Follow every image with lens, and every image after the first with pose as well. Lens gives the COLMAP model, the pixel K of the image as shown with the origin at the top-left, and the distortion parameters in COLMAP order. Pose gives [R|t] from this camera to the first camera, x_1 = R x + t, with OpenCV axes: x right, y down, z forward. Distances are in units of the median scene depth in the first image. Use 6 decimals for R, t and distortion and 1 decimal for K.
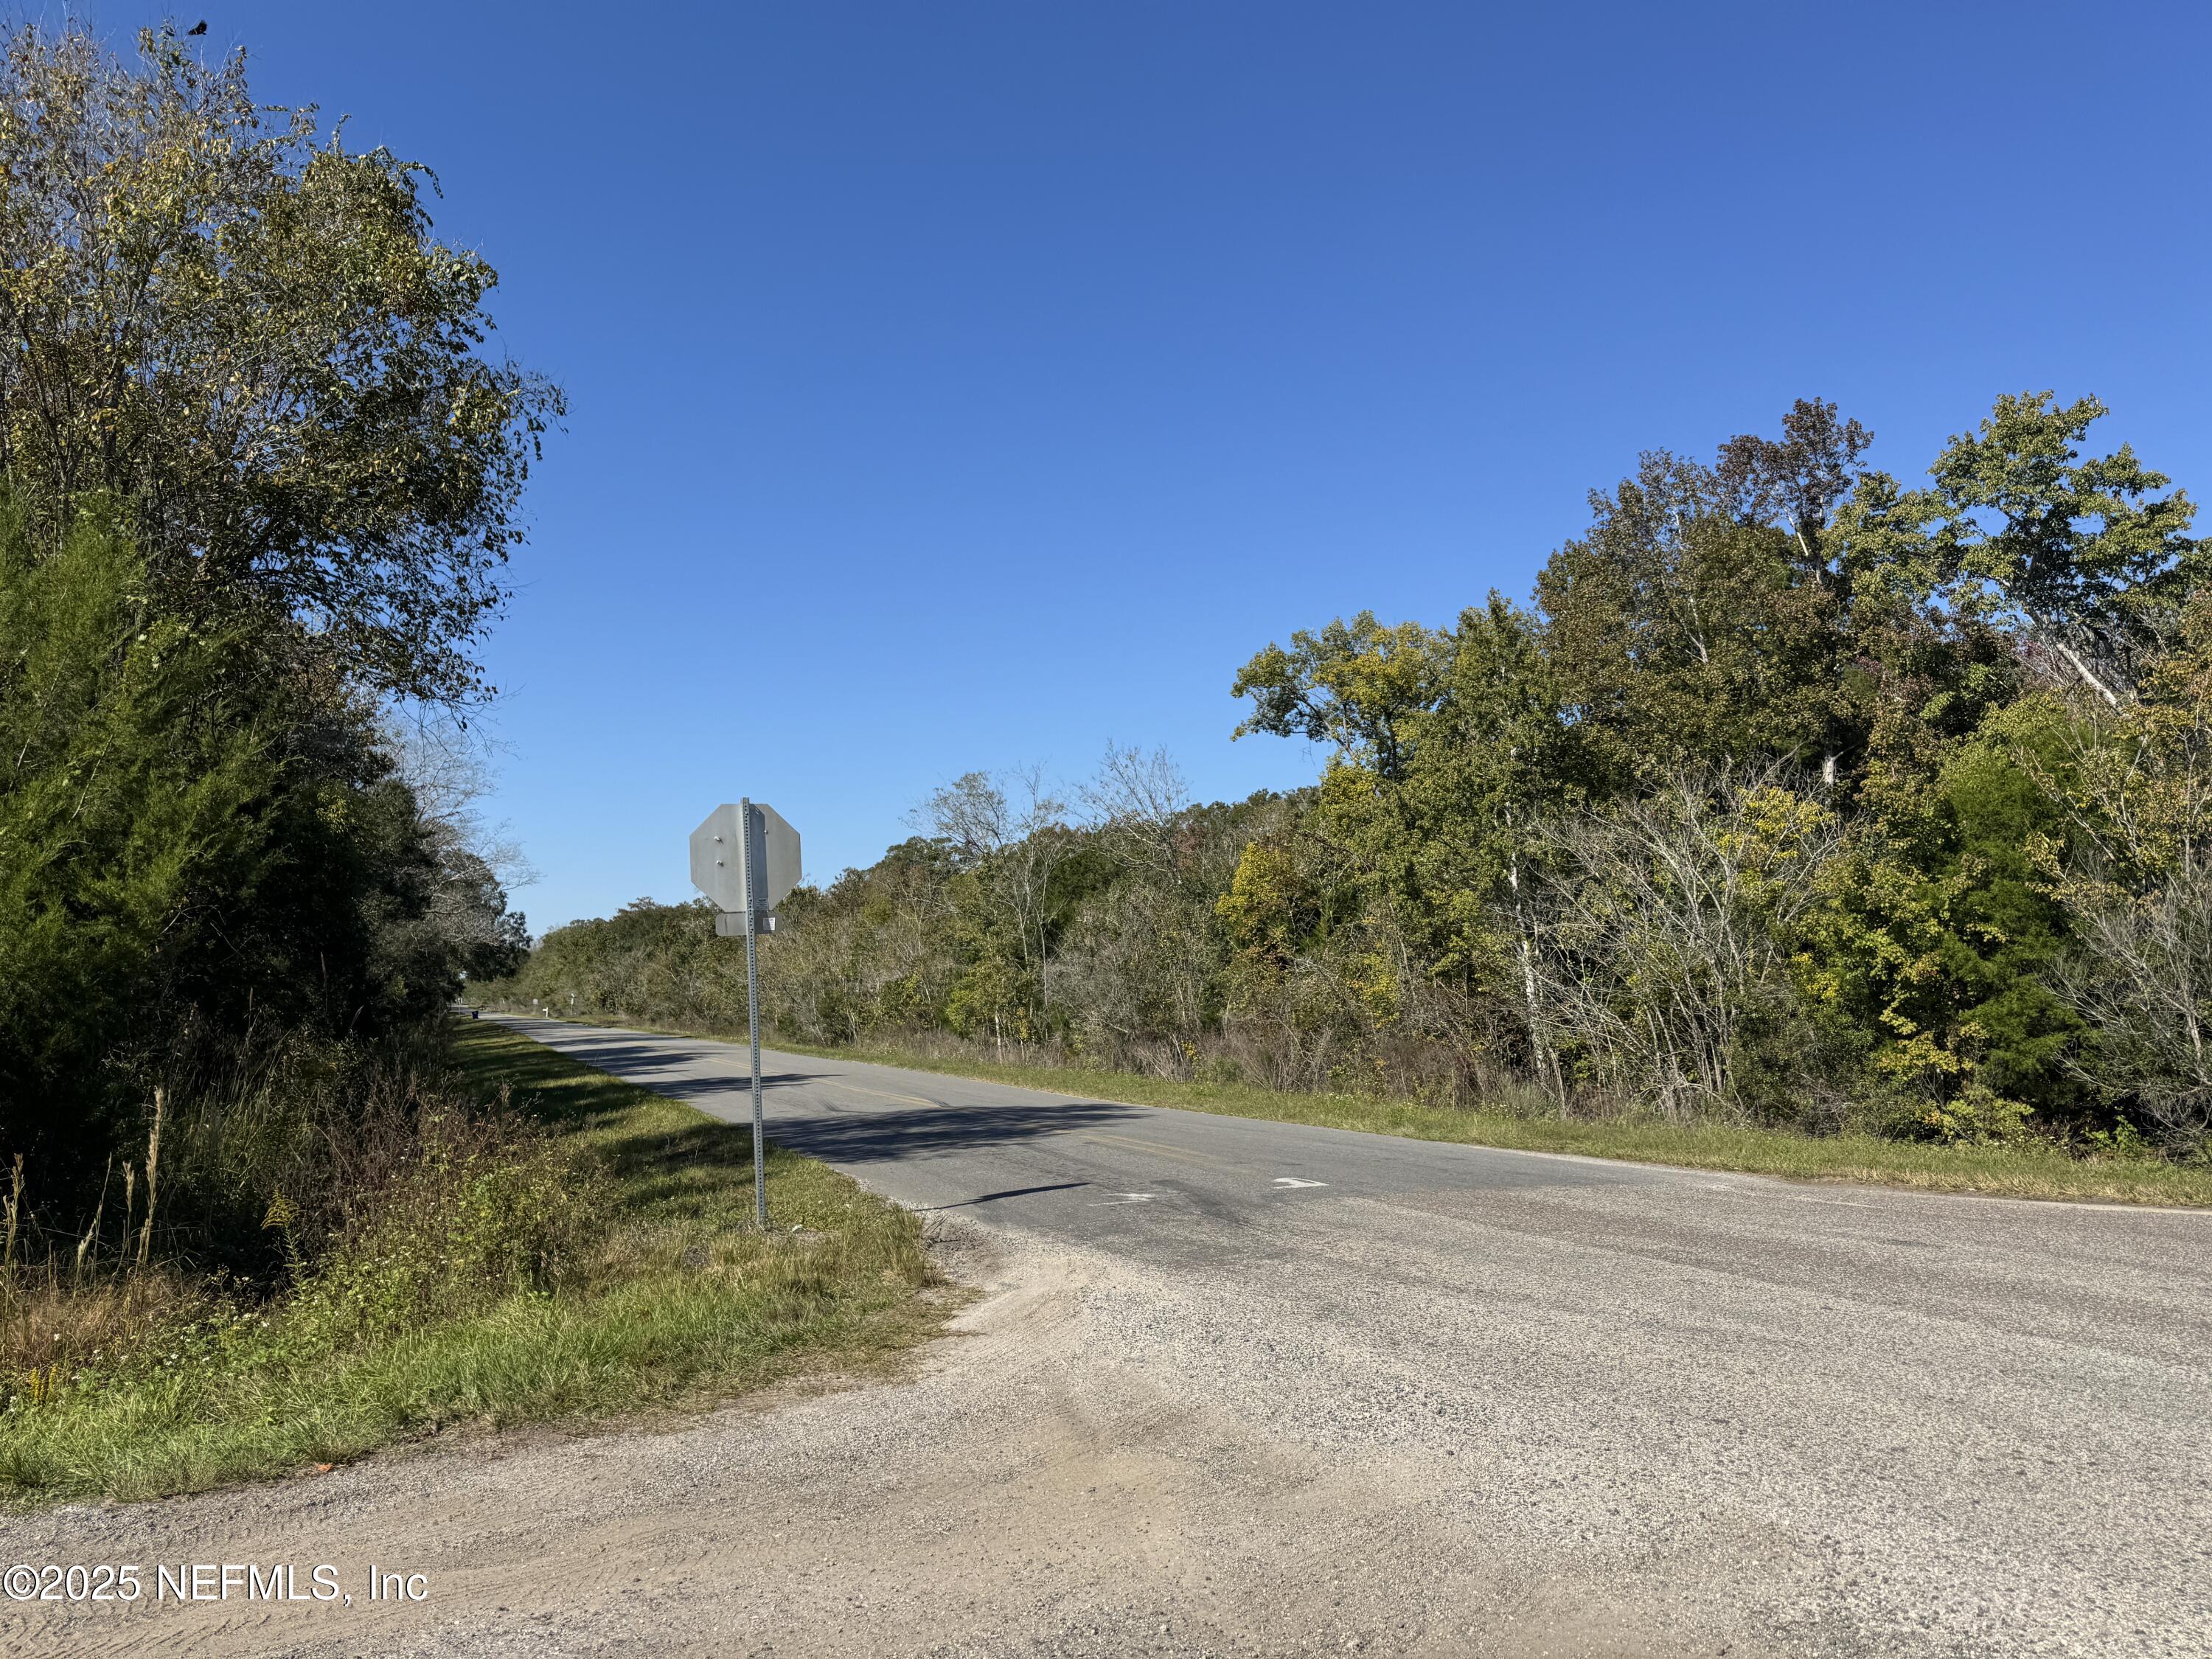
lens RADIAL K [[1530.6, 0, 1074.4], [0, 1530.6, 834.3], [0, 0, 1]] dist [0.027555, -0.064089]
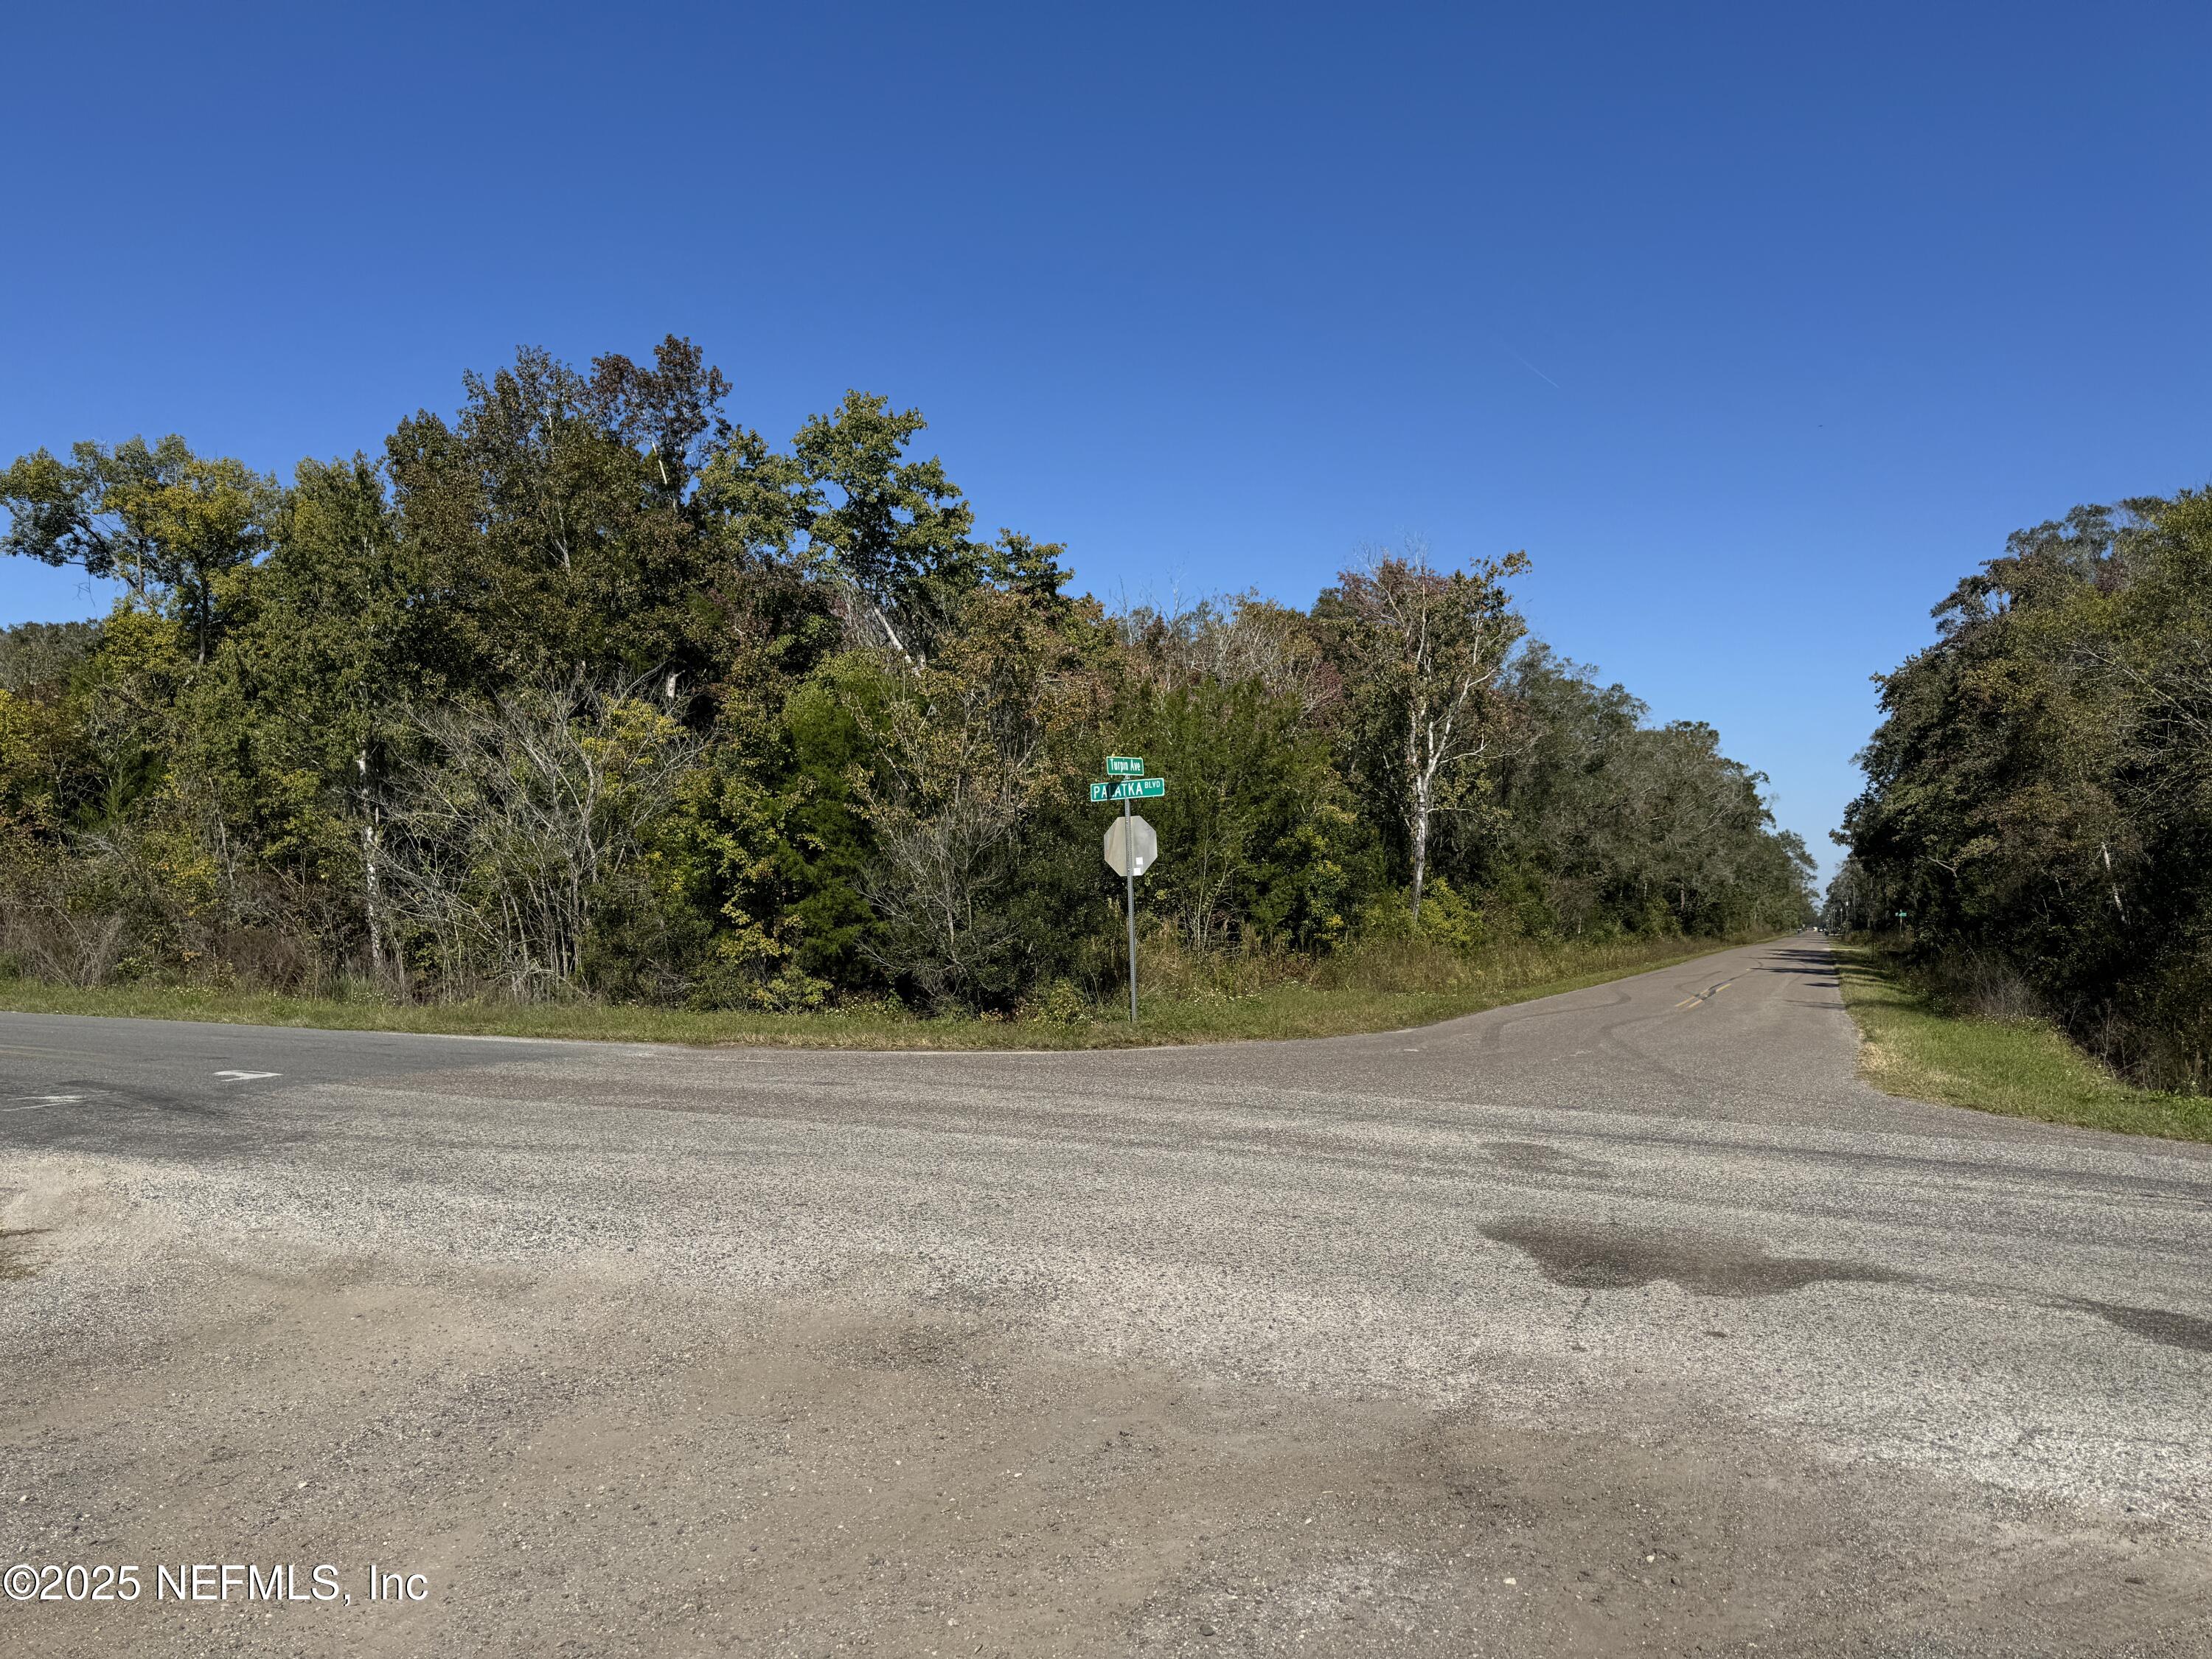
lens RADIAL K [[1562.3, 0, 1106.0], [0, 1562.3, 829.5], [0, 0, 1]] dist [0.087475, -0.117400]
pose [[0.715560, 0.047451, 0.696938, -0.087765], [-0.095908, 0.994916, 0.030733, -0.004947], [-0.691936, -0.088834, 0.716473, -0.041108]]
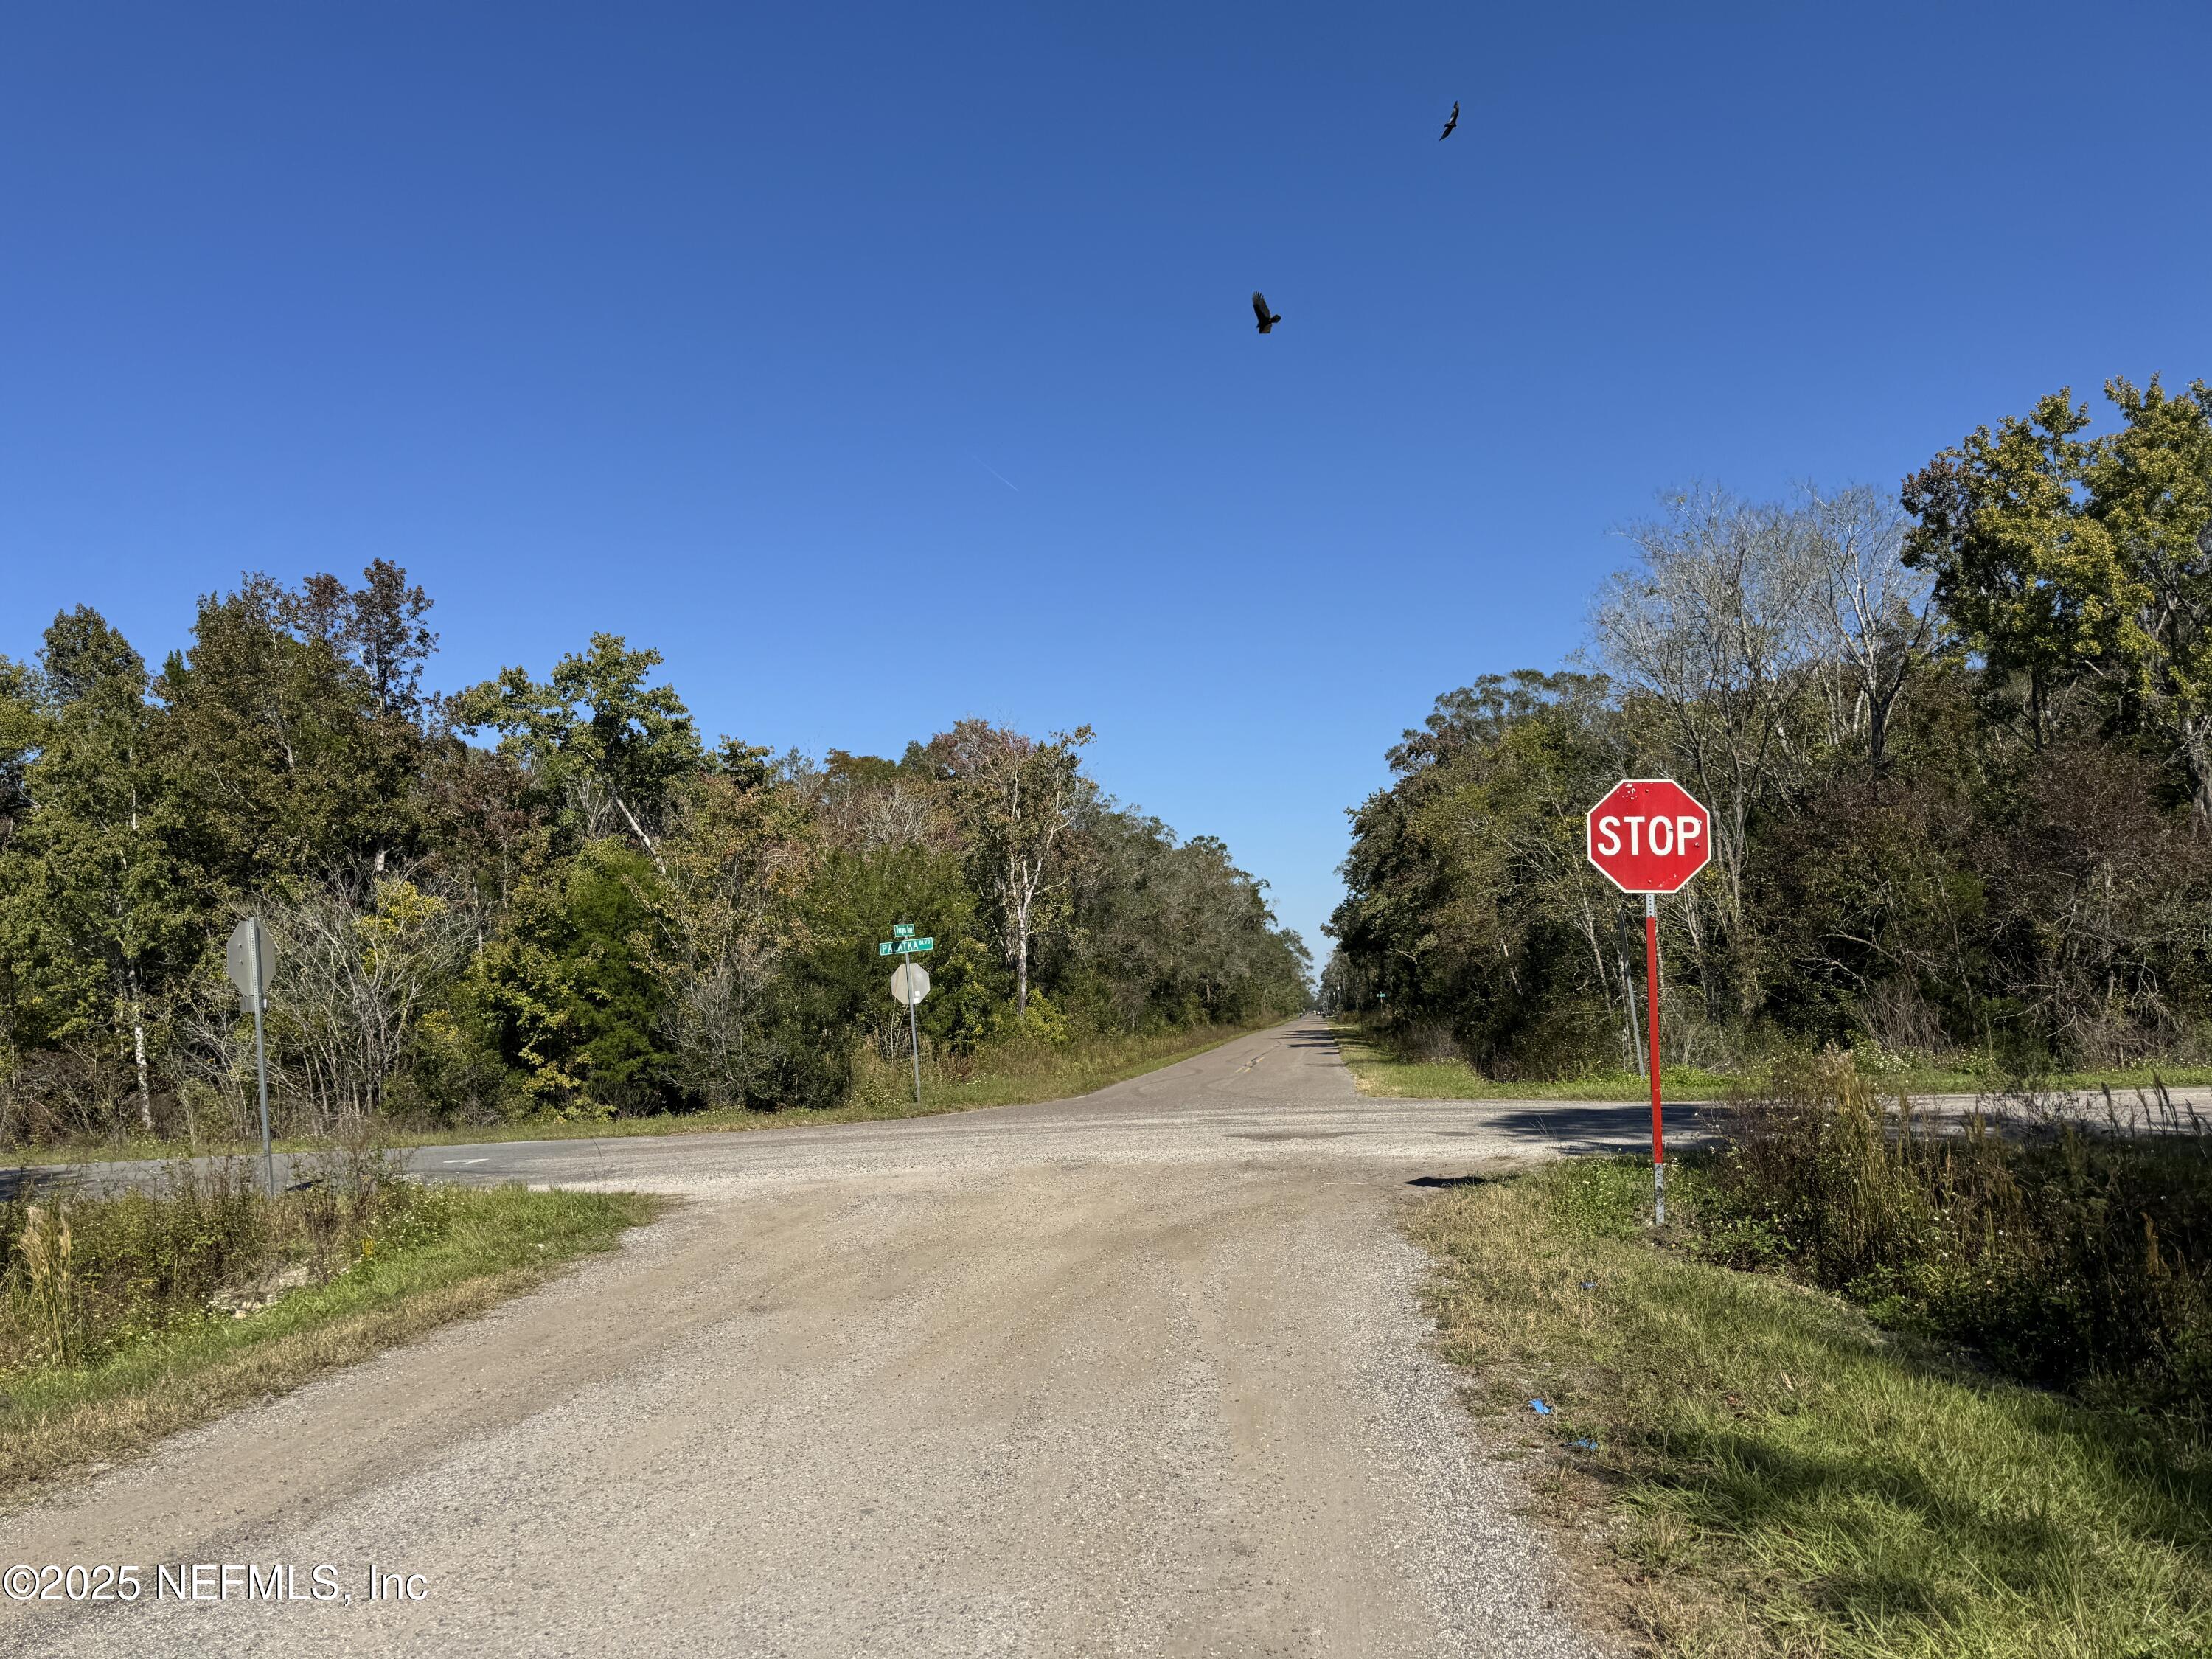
lens RADIAL K [[1549.7, 0, 1070.6], [0, 1549.7, 822.9], [0, 0, 1]] dist [0.166637, -0.323603]
pose [[0.505005, 0.082372, 0.859177, -0.456513], [-0.048550, 0.996571, -0.067007, -0.020740], [-0.861750, -0.007874, 0.507272, -0.175659]]
